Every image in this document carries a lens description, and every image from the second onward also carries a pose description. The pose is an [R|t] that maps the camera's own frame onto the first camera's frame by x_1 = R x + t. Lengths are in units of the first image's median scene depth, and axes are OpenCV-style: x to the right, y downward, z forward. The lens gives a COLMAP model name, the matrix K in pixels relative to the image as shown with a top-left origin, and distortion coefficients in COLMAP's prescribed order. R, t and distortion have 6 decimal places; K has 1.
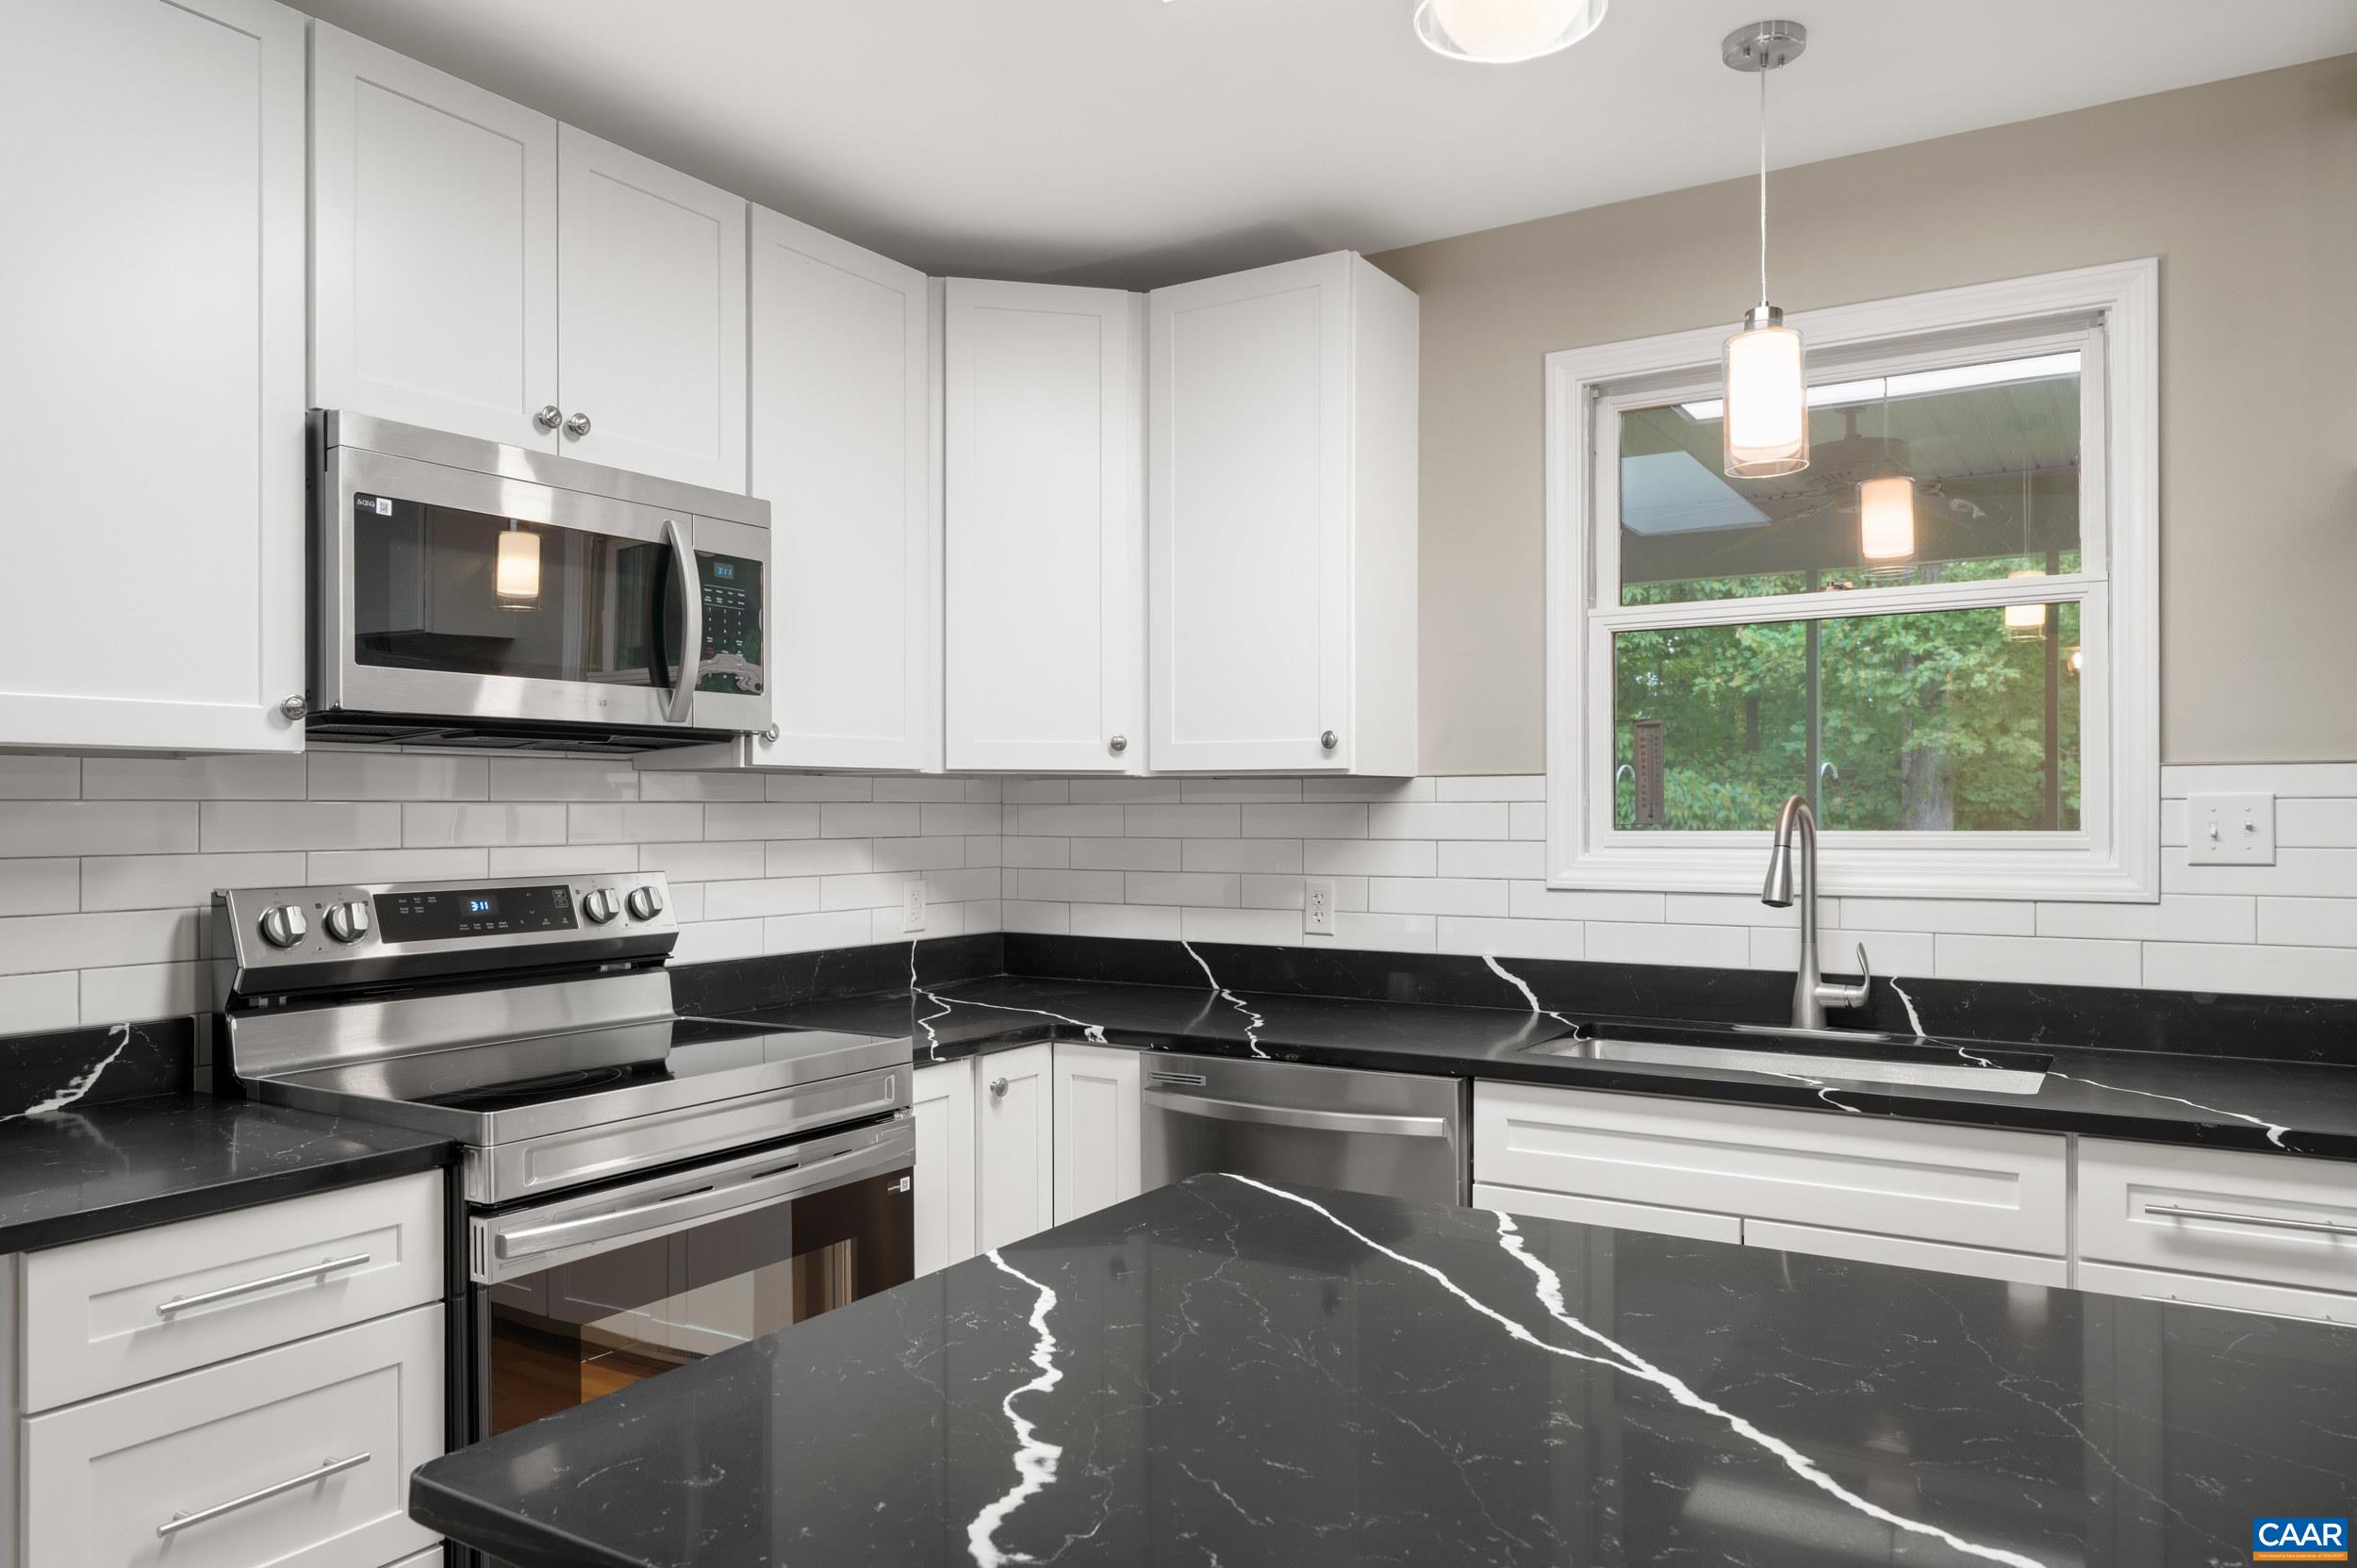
lens RADIAL K [[1586.6, 0, 1168.1], [0, 1586.6, 813.2], [0, 0, 1]] dist [-0.002431, -0.000856]
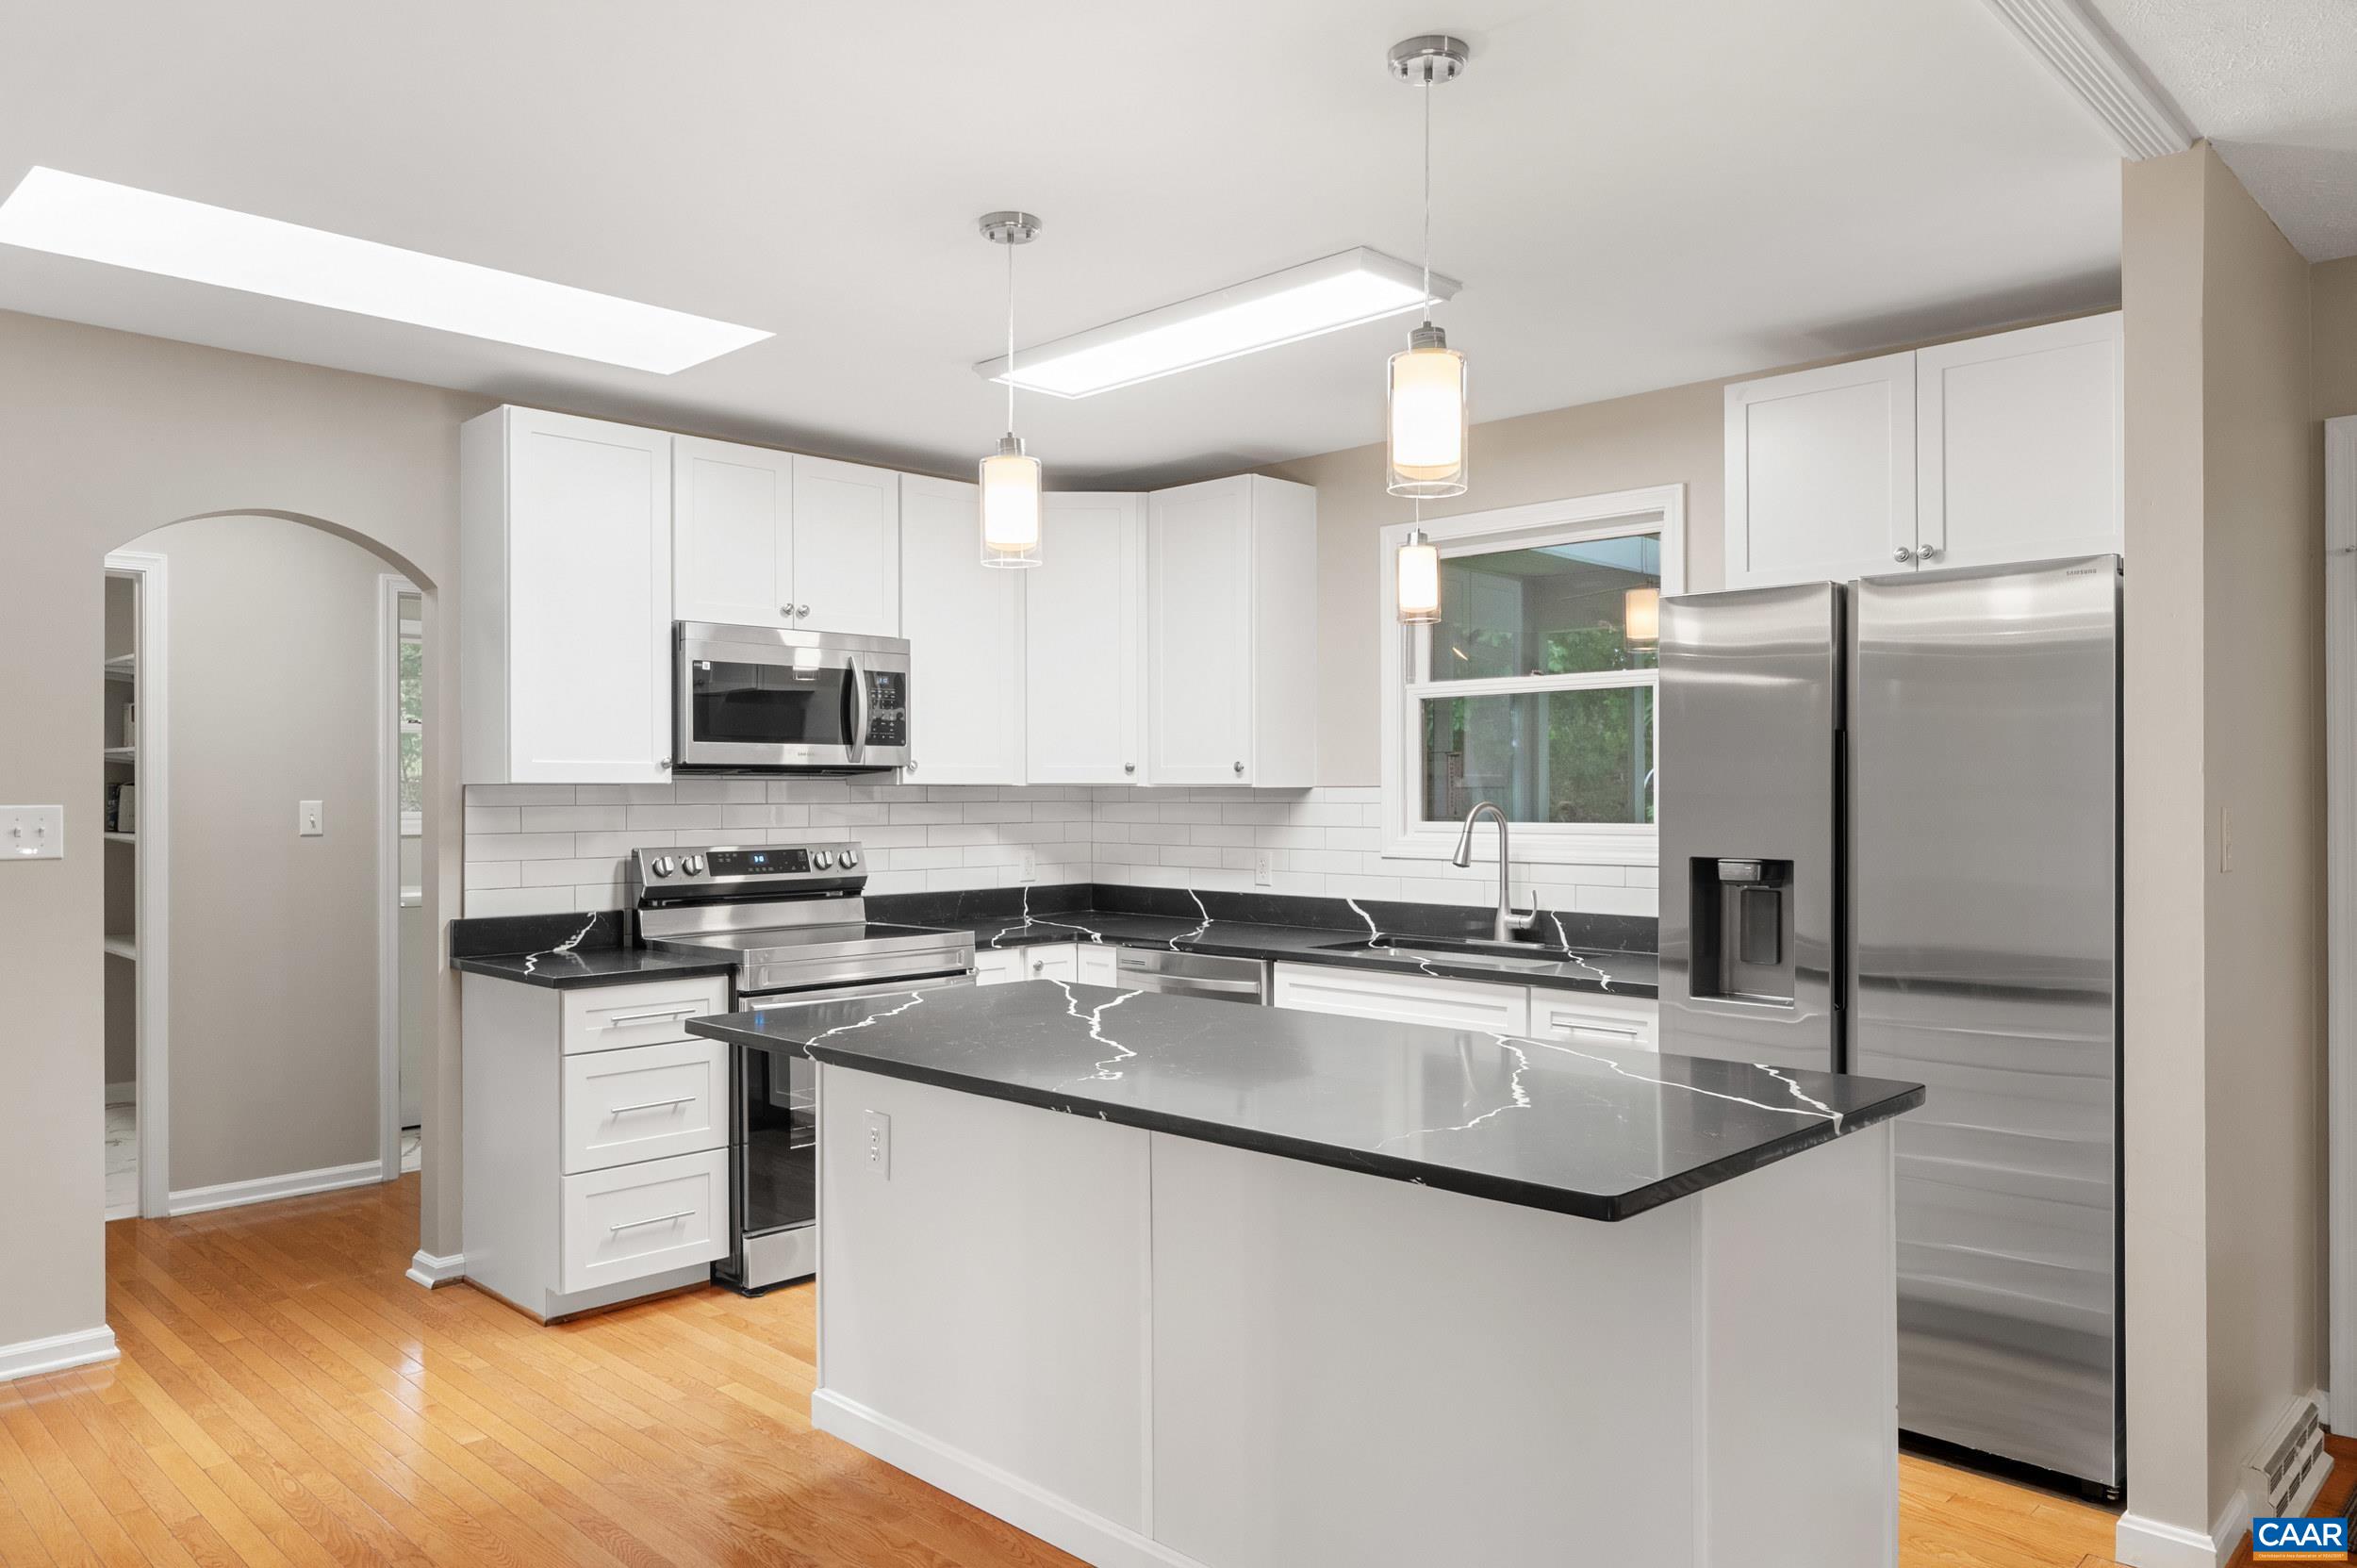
lens RADIAL K [[1576.9, 0, 1185.7], [0, 1576.9, 802.2], [0, 0, 1]] dist [-0.000150, -0.001120]
pose [[0.978857, 0.002003, -0.204535, 0.427295], [-0.001025, 0.999988, 0.004885, -0.018624], [0.204543, -0.004572, 0.978847, -0.704888]]
